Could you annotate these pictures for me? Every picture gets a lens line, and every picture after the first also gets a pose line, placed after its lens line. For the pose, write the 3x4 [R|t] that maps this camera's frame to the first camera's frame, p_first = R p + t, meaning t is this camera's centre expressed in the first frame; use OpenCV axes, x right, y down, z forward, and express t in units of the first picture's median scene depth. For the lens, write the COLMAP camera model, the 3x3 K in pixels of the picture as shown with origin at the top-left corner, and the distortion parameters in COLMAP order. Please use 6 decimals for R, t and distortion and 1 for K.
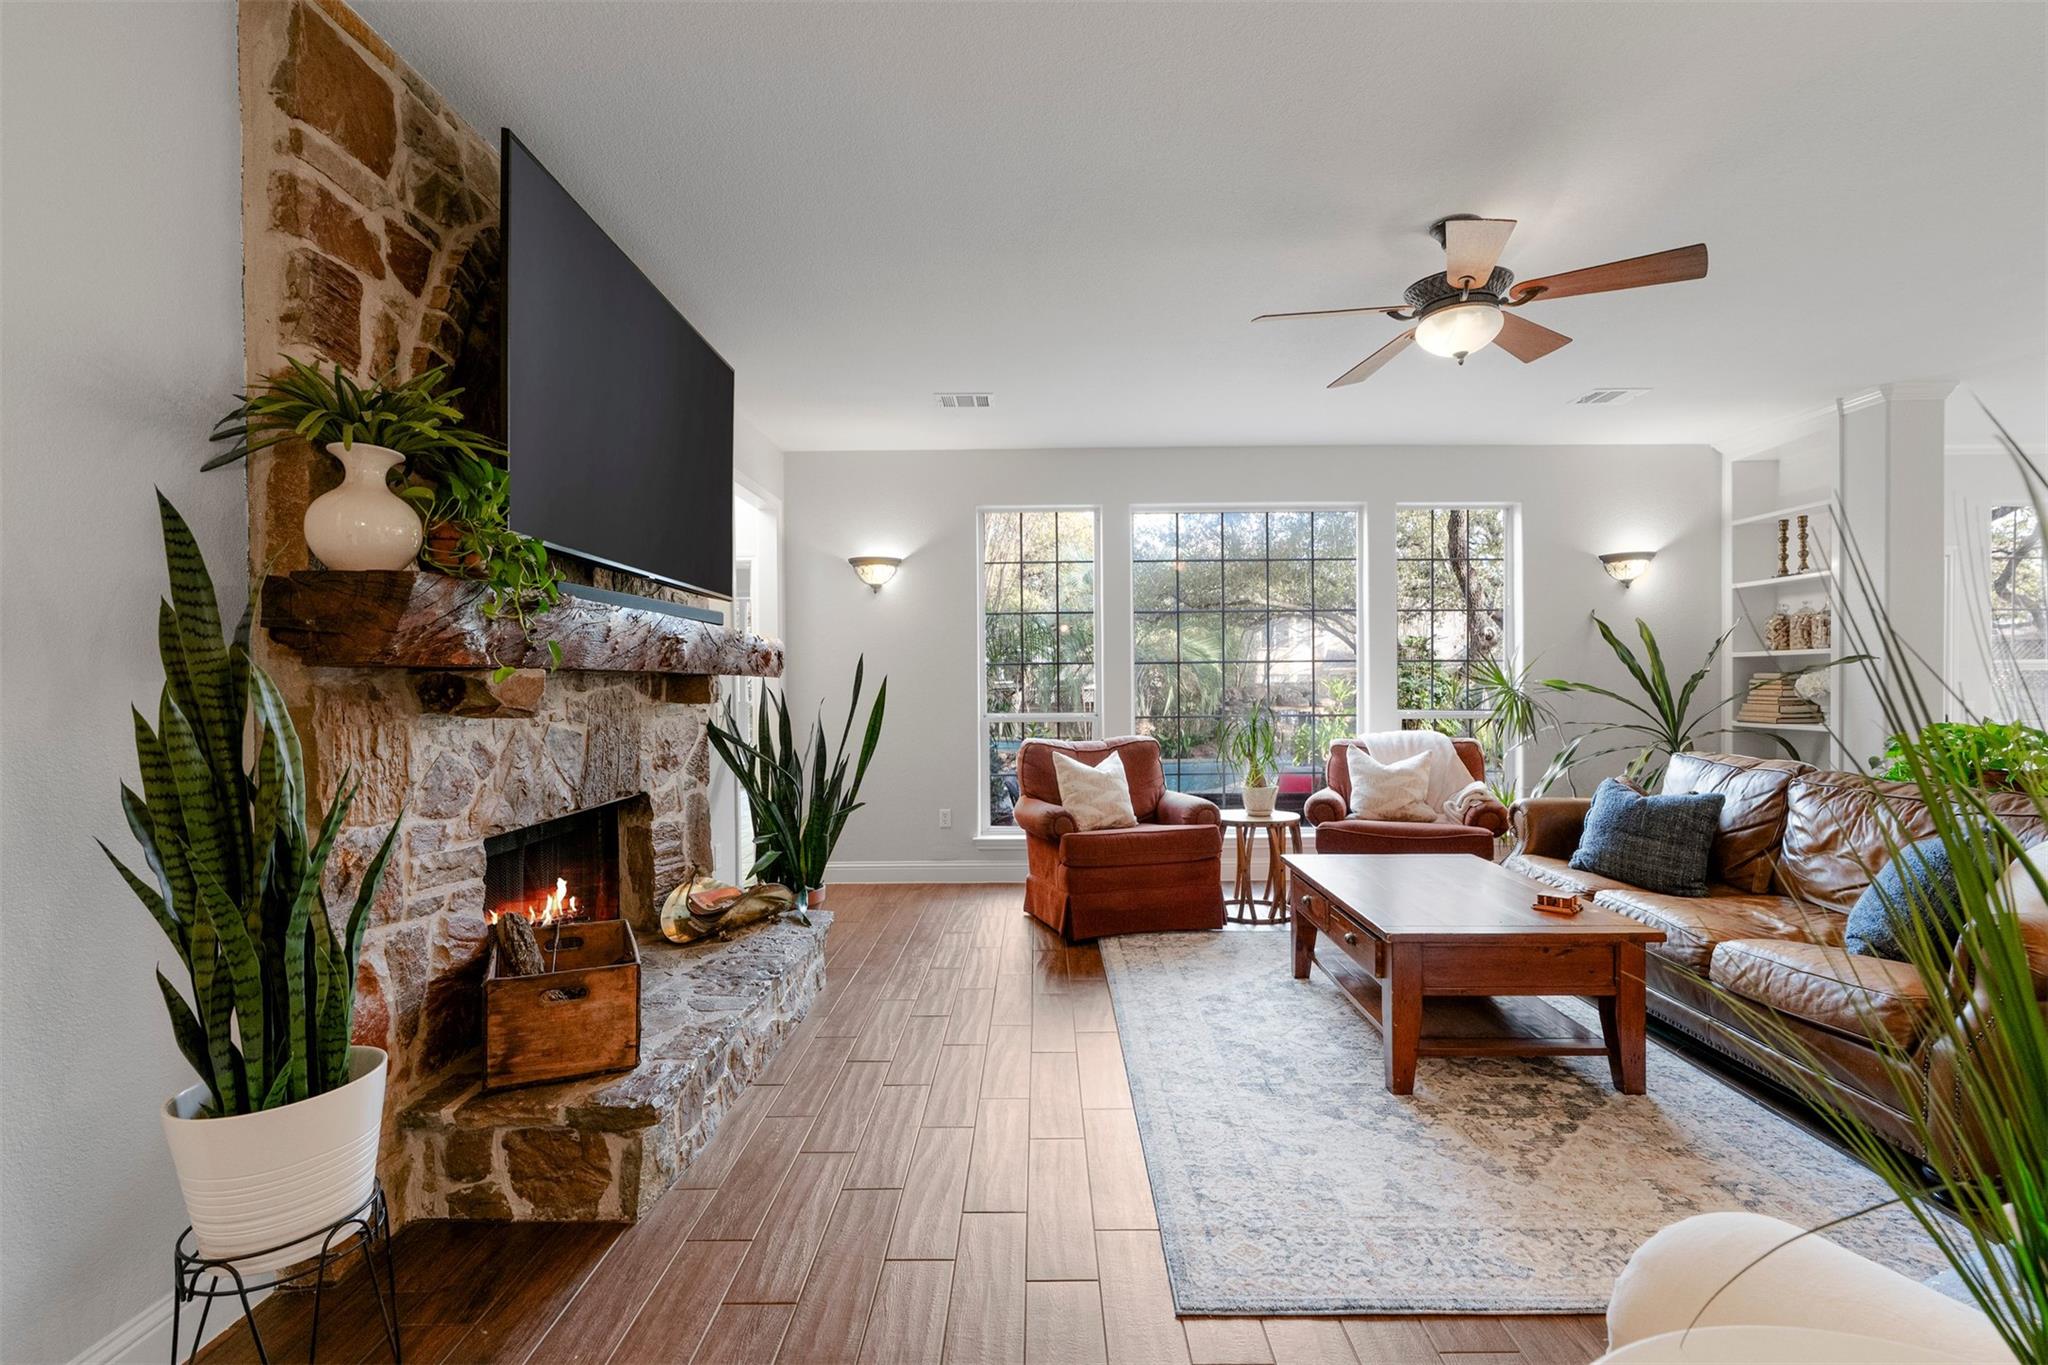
lens RADIAL K [[948.0, 0, 1014.2], [0, 948.0, 694.8], [0, 0, 1]] dist [-0.008463, 0.000372]
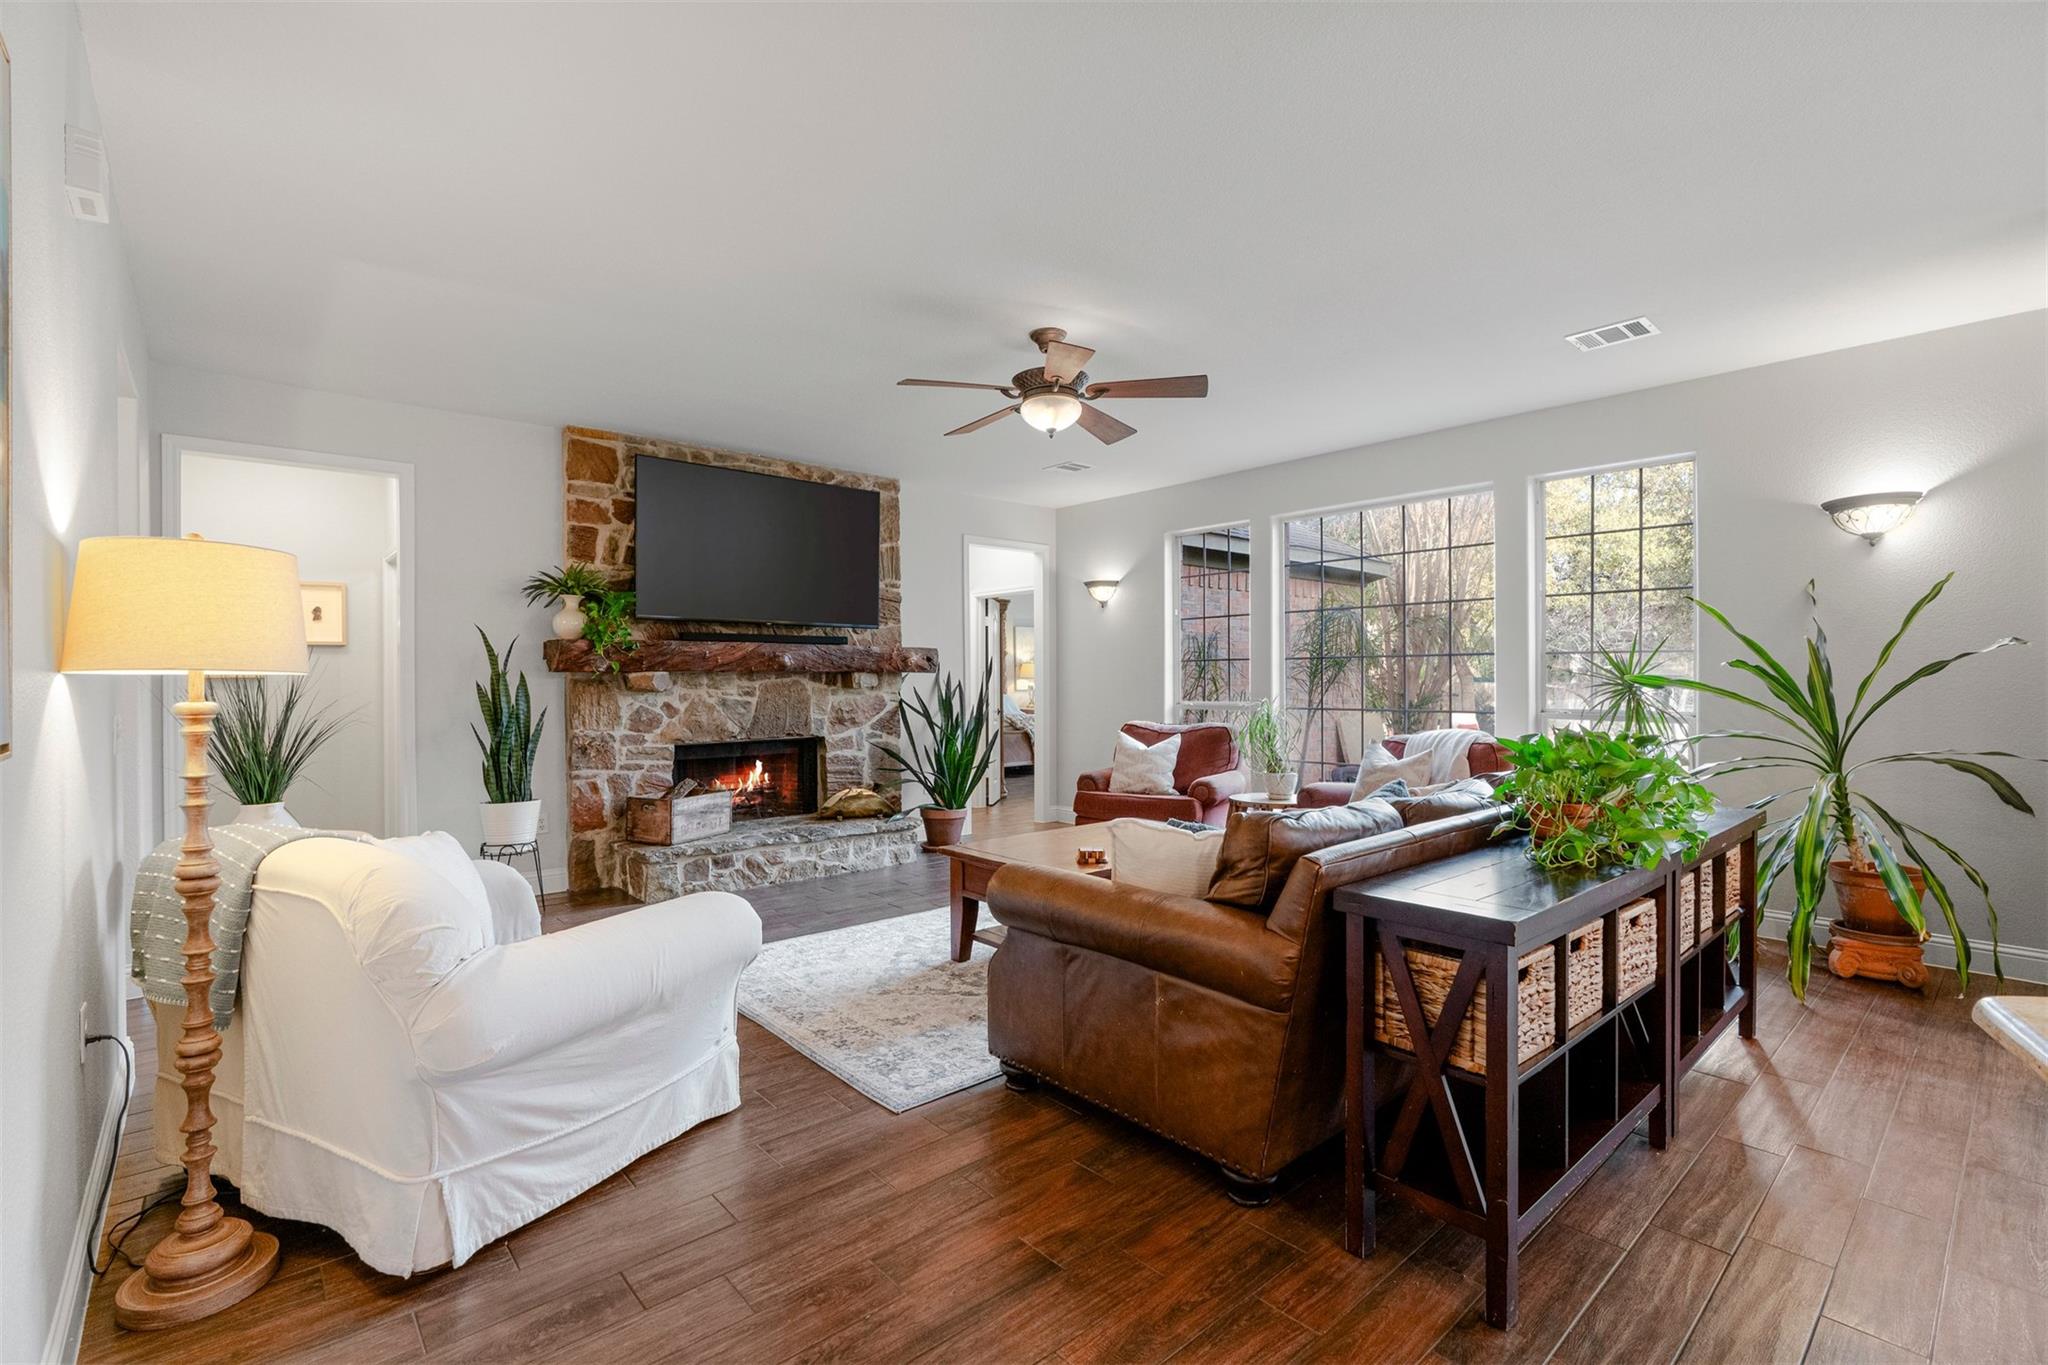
lens RADIAL K [[948.0, 0, 1013.4], [0, 948.0, 679.0], [0, 0, 1]] dist [-0.008463, 0.000372]
pose [[0.650851, 0.005207, -0.759187, 0.946576], [-0.008661, 0.999962, -0.000566, -0.008034], [0.759156, 0.006944, 0.650872, 0.066387]]
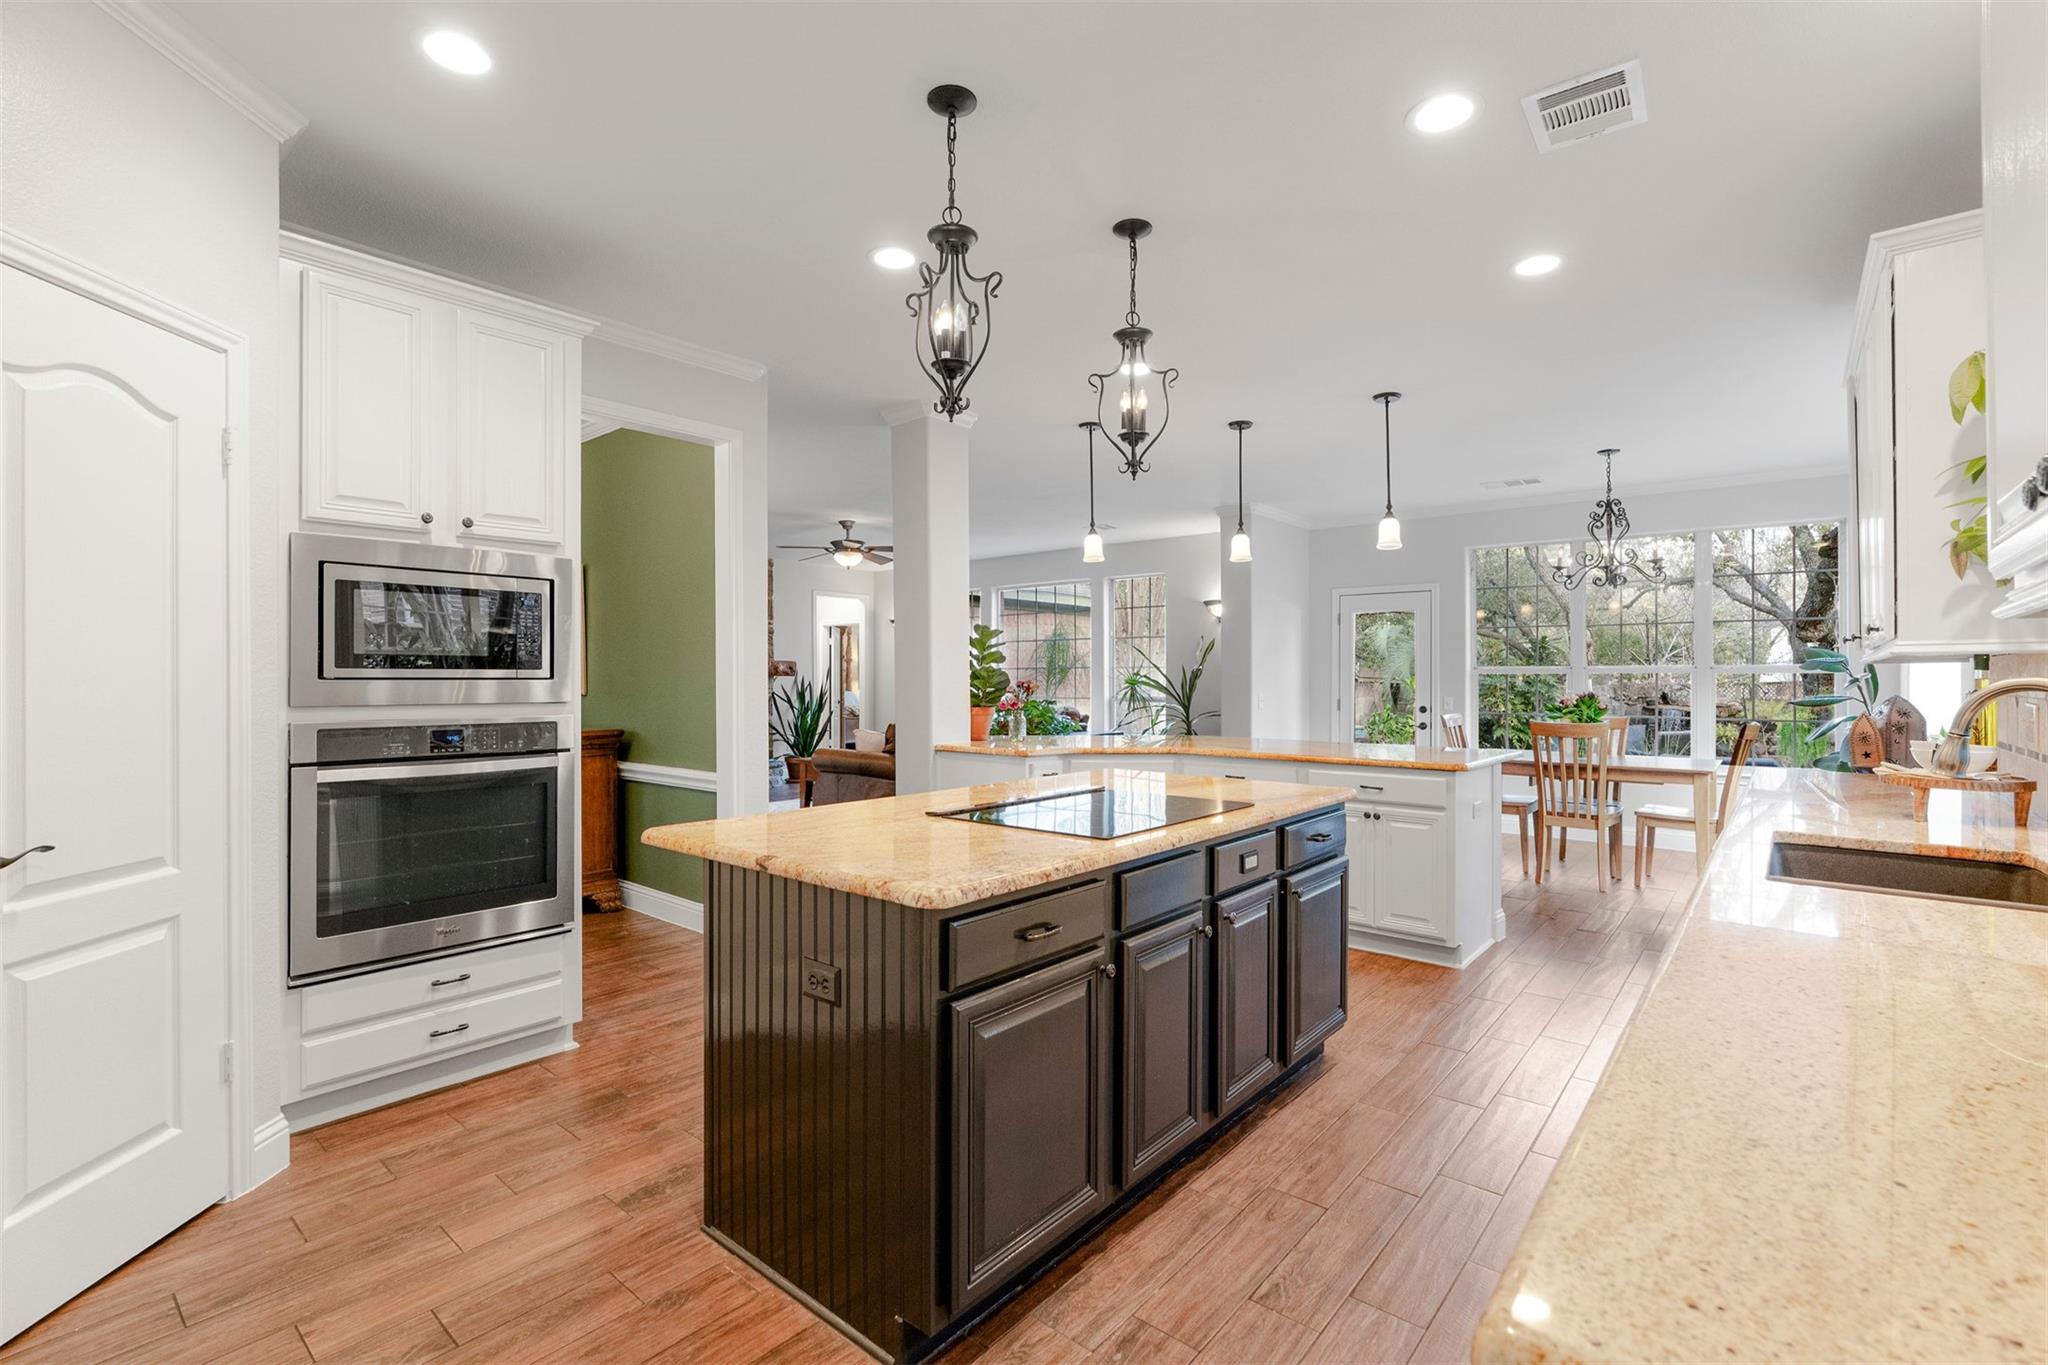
lens RADIAL K [[948.0, 0, 1023.9], [0, 948.0, 676.3], [0, 0, 1]] dist [-0.008463, 0.000372]
pose [[0.758444, 0.004886, -0.651720, 1.788563], [-0.012456, 0.999898, -0.006999, -0.007875], [0.651619, 0.013427, 0.758427, -0.533909]]
